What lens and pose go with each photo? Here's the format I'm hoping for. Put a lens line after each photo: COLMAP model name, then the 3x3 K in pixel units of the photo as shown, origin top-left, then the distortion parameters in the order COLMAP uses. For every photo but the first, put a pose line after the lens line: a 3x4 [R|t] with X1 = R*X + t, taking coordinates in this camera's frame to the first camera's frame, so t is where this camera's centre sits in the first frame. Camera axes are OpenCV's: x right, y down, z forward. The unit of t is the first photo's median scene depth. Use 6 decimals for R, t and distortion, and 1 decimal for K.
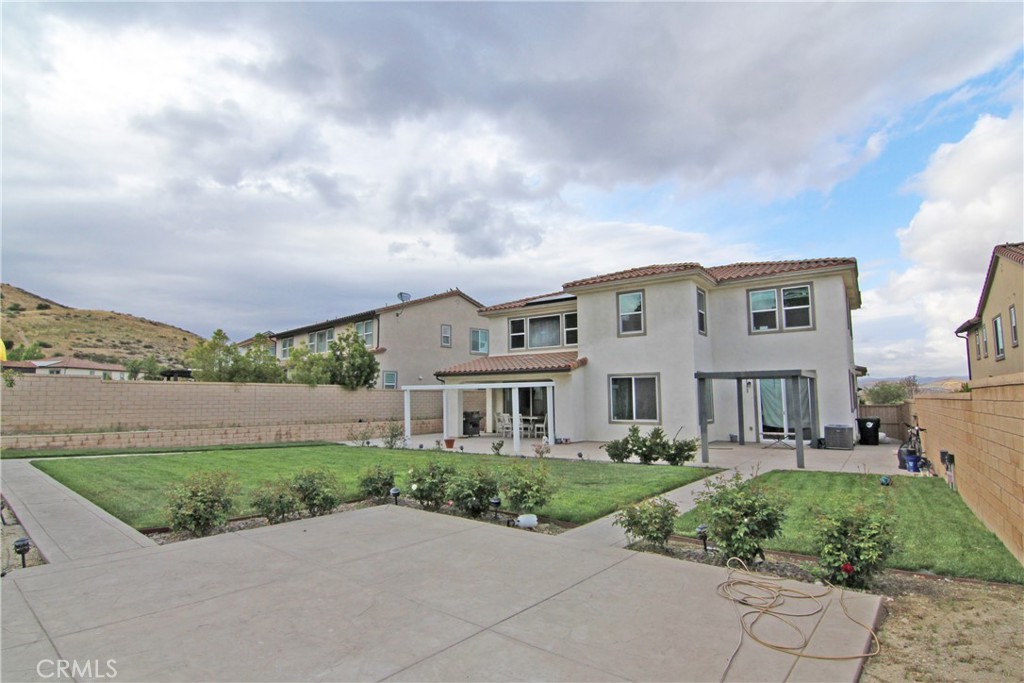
lens RADIAL K [[521.3, 0, 511.2], [0, 521.3, 341.7], [0, 0, 1]] dist [-0.006297, -0.007512]
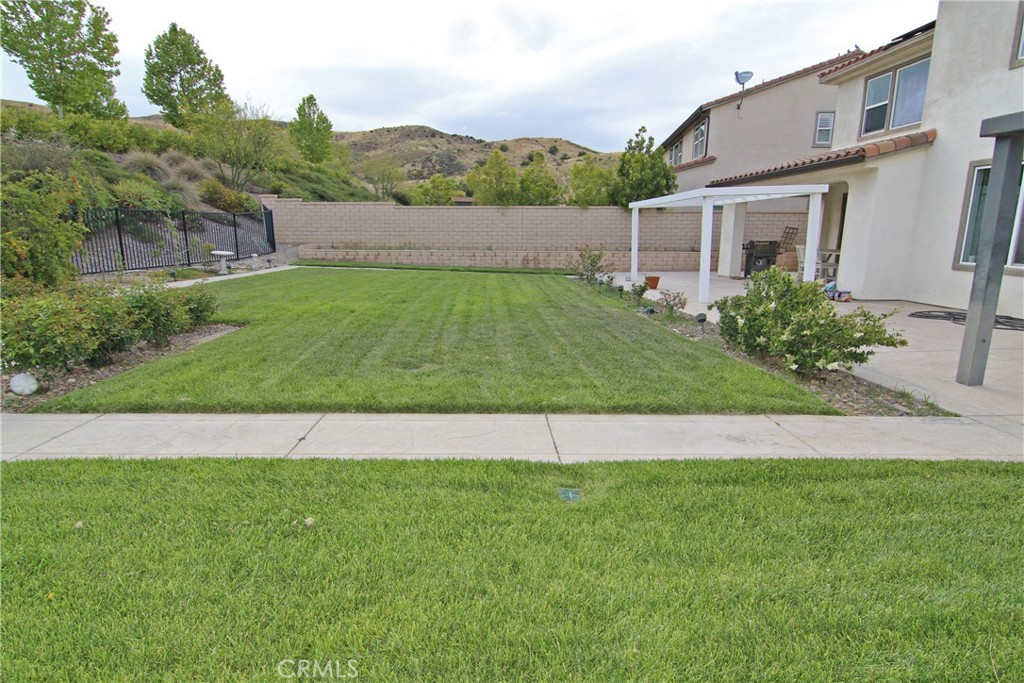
lens RADIAL K [[521.3, 0, 505.0], [0, 521.3, 340.4], [0, 0, 1]] dist [-0.006297, -0.007512]
pose [[0.609591, 0.168520, -0.774597, 0.302697], [0.081856, 0.958538, 0.272956, 0.054870], [0.788479, -0.229797, 0.570521, 0.382859]]
